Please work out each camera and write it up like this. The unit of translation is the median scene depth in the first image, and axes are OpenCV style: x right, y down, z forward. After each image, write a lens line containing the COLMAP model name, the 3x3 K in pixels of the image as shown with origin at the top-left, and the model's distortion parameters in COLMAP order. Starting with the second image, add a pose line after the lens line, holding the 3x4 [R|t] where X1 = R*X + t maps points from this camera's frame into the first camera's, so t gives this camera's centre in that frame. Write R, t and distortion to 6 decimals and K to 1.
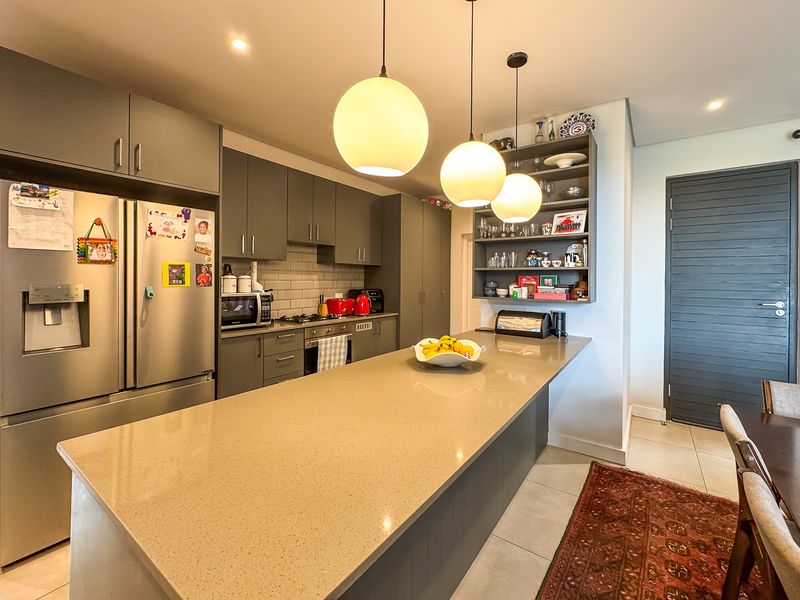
lens RADIAL K [[340.4, 0, 415.6], [0, 340.4, 278.9], [0, 0, 1]] dist [-0.003874, -0.000268]
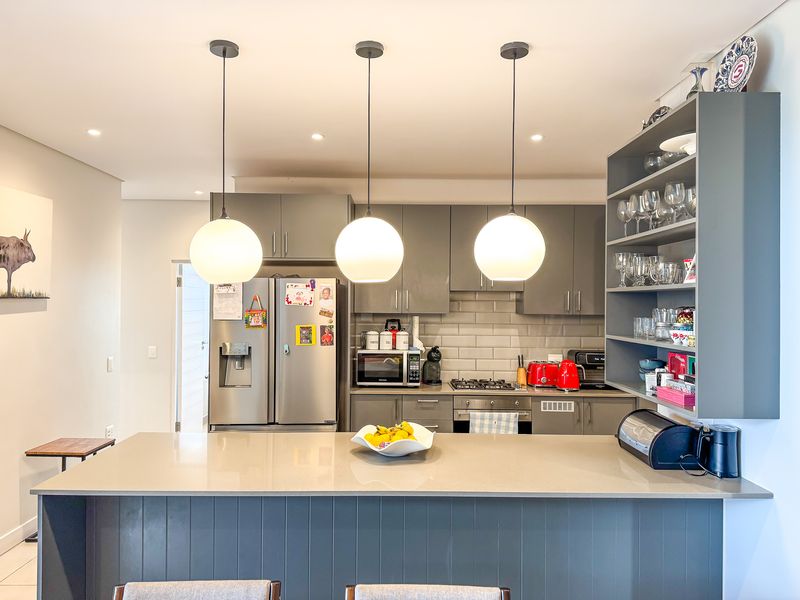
lens RADIAL K [[568.2, 0, 400.5], [0, 568.2, 296.5], [0, 0, 1]] dist [0.104029, -0.007372]
pose [[0.577487, -0.014047, -0.816279, 0.827980], [-0.001911, 0.999826, -0.018557, -0.081629], [0.816398, 0.012276, 0.577359, 0.077808]]
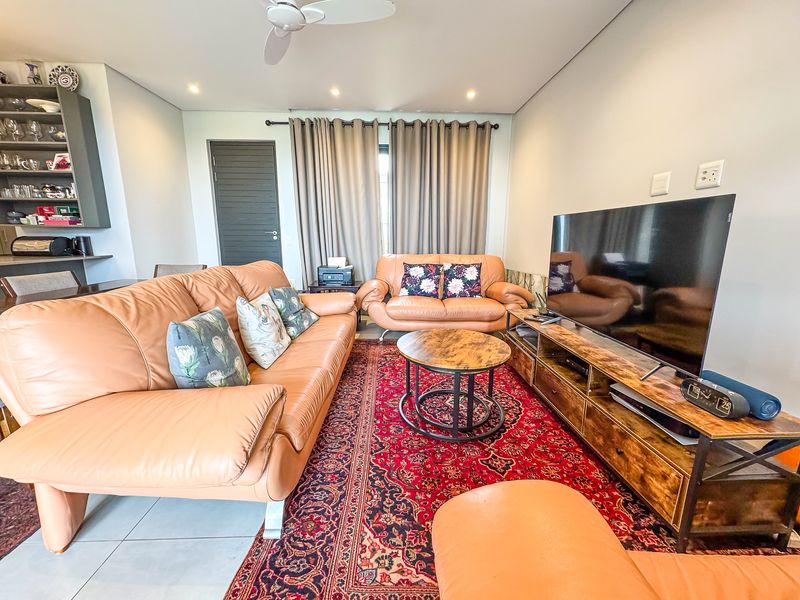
lens RADIAL K [[316.9, 0, 400.4], [0, 316.9, 299.2], [0, 0, 1]] dist [-0.001501, 0.000182]
pose [[0.800214, -0.118995, 0.587791, 0.618355], [-0.001234, 0.979788, 0.200033, 0.084552], [-0.599713, -0.160794, 0.783894, -0.651252]]
